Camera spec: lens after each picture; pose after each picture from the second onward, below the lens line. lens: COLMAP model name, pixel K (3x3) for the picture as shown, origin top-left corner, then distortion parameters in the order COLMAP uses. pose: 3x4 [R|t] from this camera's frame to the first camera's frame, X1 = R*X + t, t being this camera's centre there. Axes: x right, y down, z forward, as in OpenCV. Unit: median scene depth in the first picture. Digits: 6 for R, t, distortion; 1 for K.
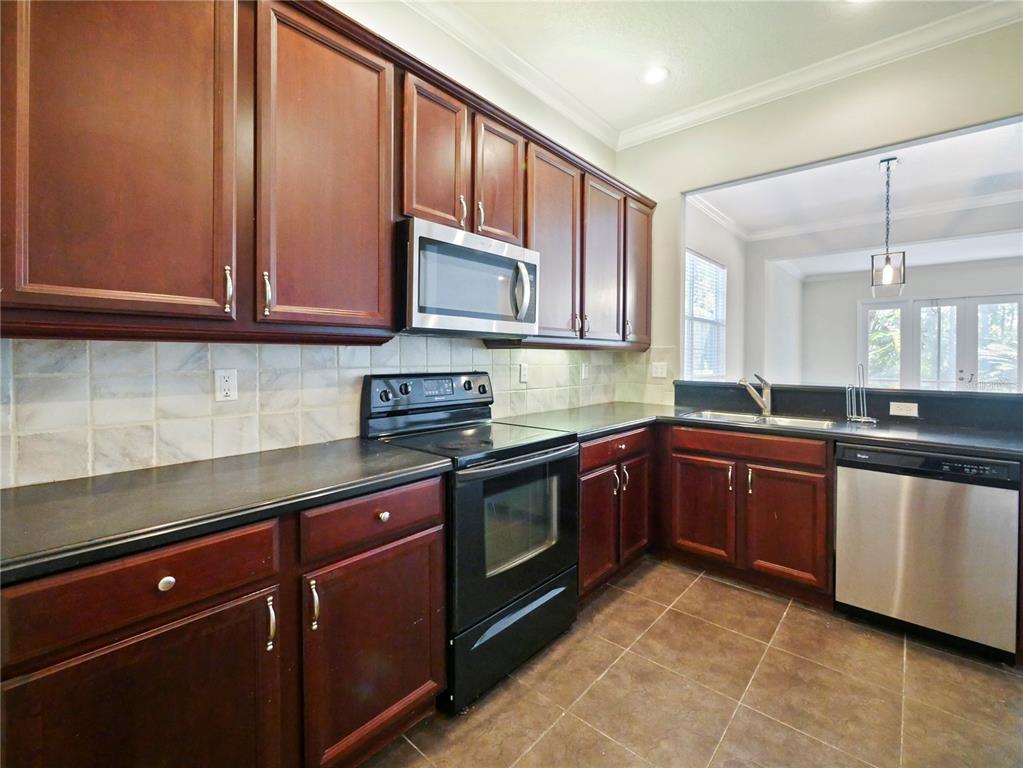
lens RADIAL K [[453.8, 0, 513.3], [0, 453.8, 358.7], [0, 0, 1]] dist [-0.002685, -0.000422]
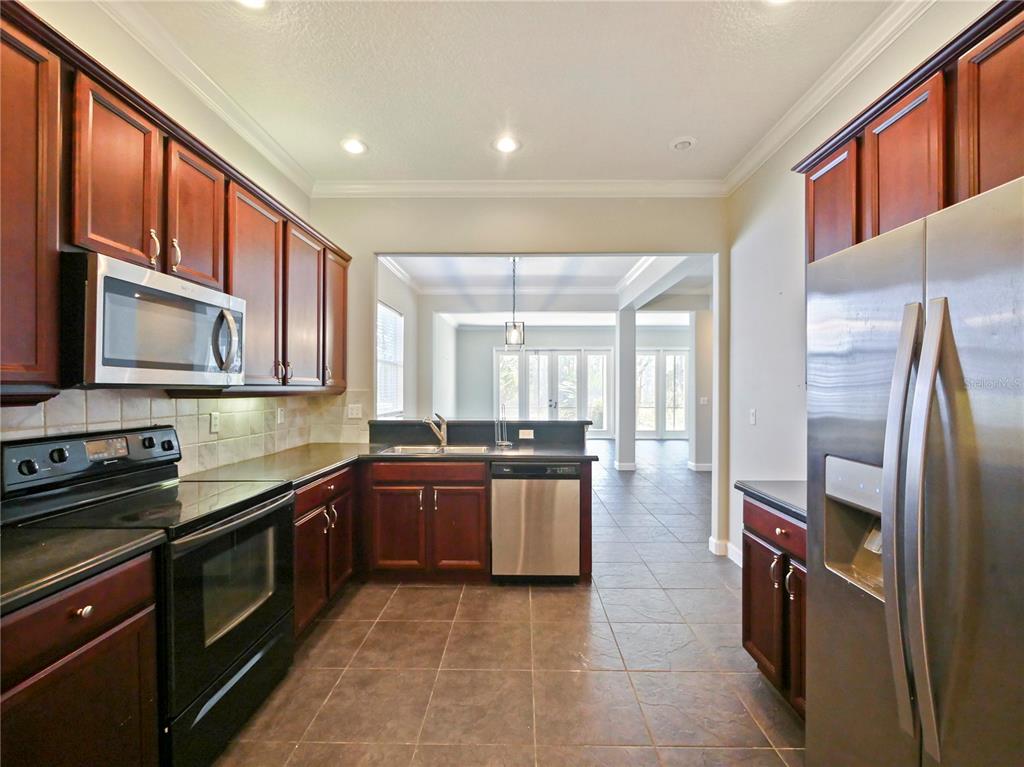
lens RADIAL K [[450.0, 0, 516.9], [0, 450.0, 389.5], [0, 0, 1]] dist [-0.001432, -0.000086]
pose [[0.758528, -0.005866, 0.651614, -0.127858], [0.006114, 0.999980, 0.001885, -0.040382], [-0.651612, 0.002554, 0.758548, -0.103908]]
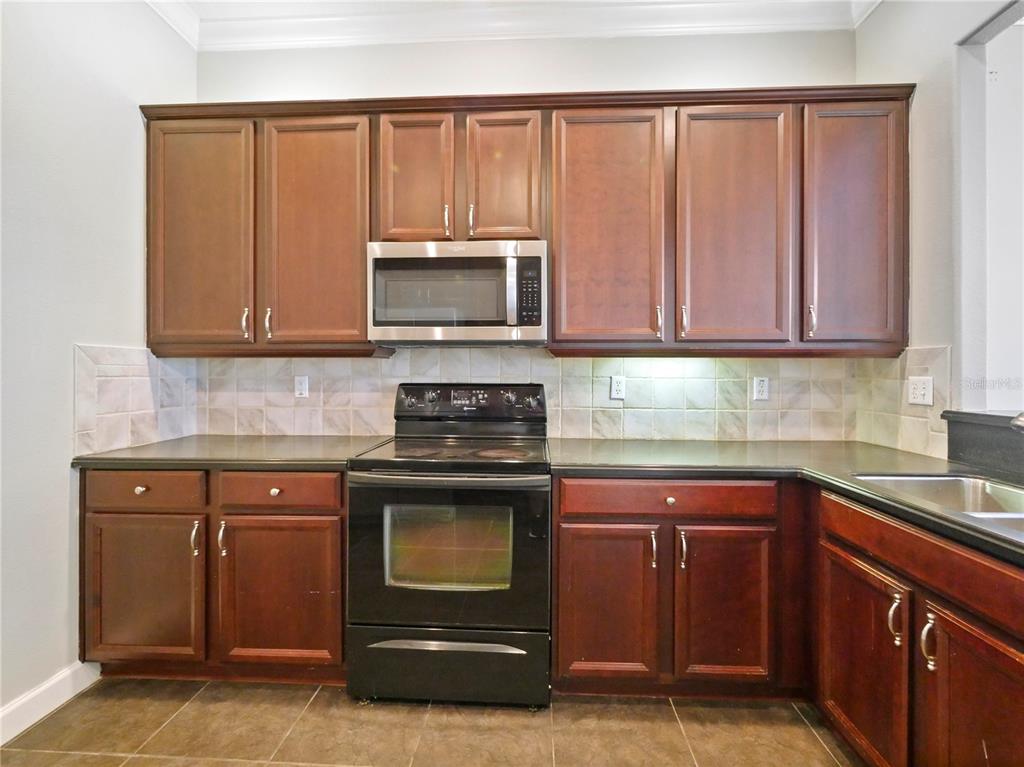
lens RADIAL K [[451.9, 0, 515.5], [0, 451.9, 371.4], [0, 0, 1]] dist [-0.004630, -0.000027]
pose [[0.623835, -0.004812, -0.781541, 0.656164], [-0.003257, 0.999956, -0.008757, 0.013043], [0.781549, 0.008009, 0.623792, 0.434651]]
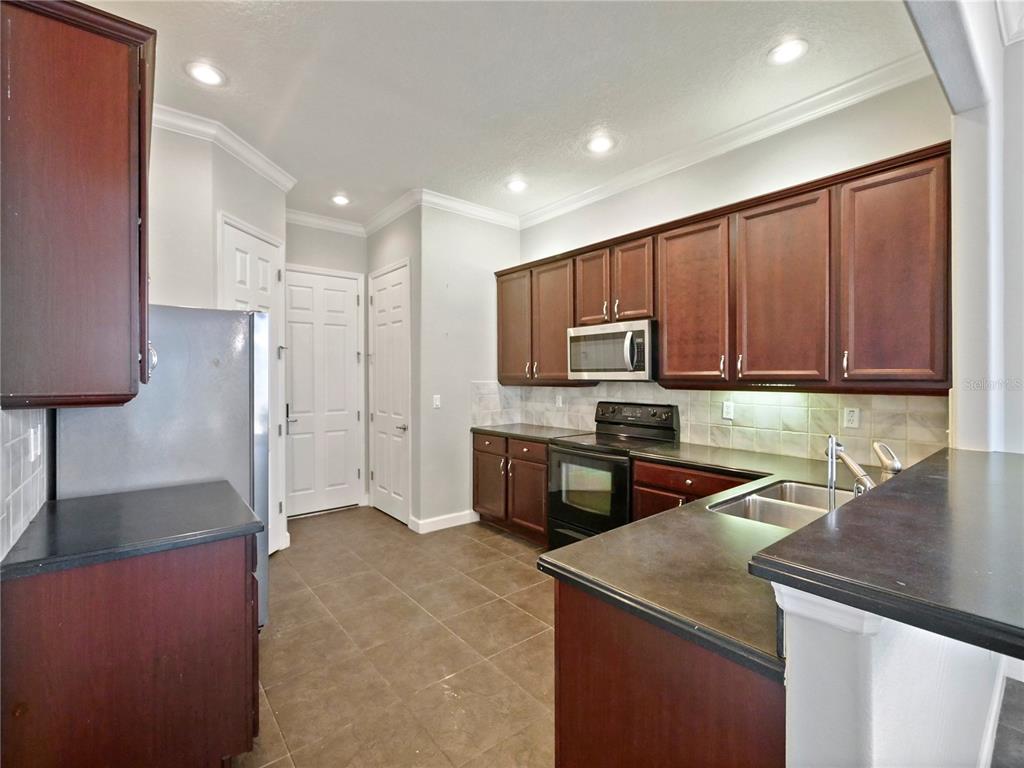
lens RADIAL K [[461.2, 0, 510.9], [0, 461.2, 381.1], [0, 0, 1]] dist [-0.001934, -0.000089]
pose [[-0.163256, 0.006520, -0.986562, 1.480426], [-0.003978, 0.999966, 0.007267, -0.055834], [0.986576, 0.005110, -0.163224, 0.807496]]
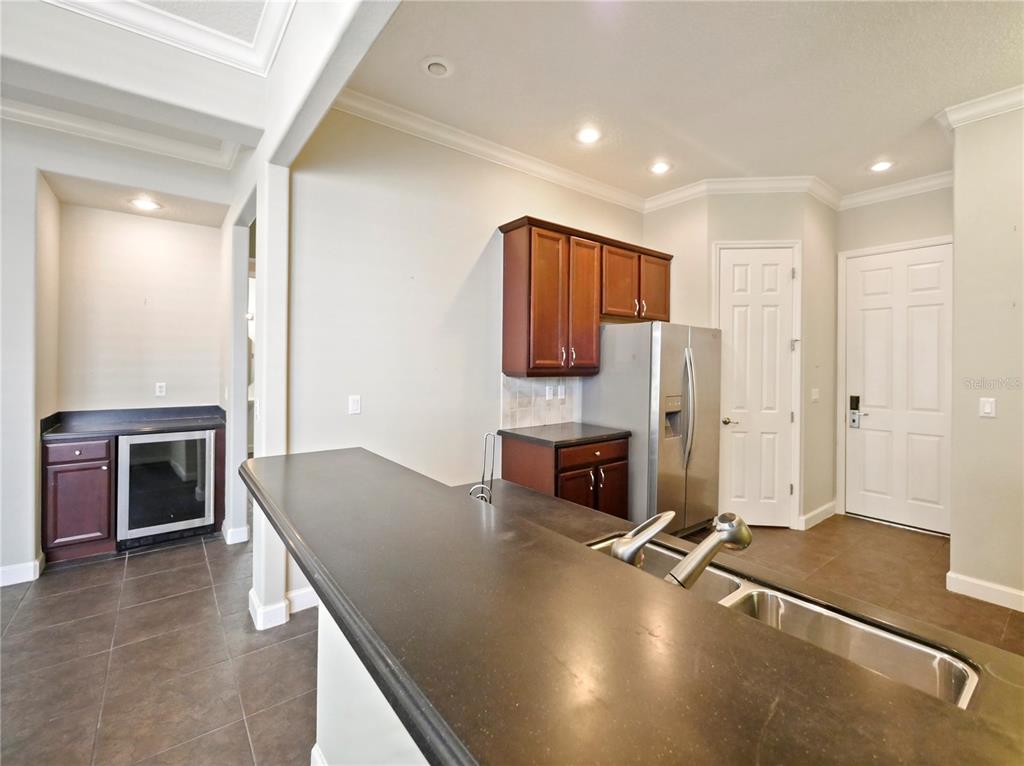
lens RADIAL K [[451.9, 0, 519.3], [0, 451.9, 366.1], [0, 0, 1]] dist [-0.002262, -0.000305]
pose [[-0.984792, -0.013140, 0.173240, 0.734926], [-0.011689, 0.999888, 0.009391, -0.064993], [-0.173344, 0.007223, -0.984835, 1.601522]]
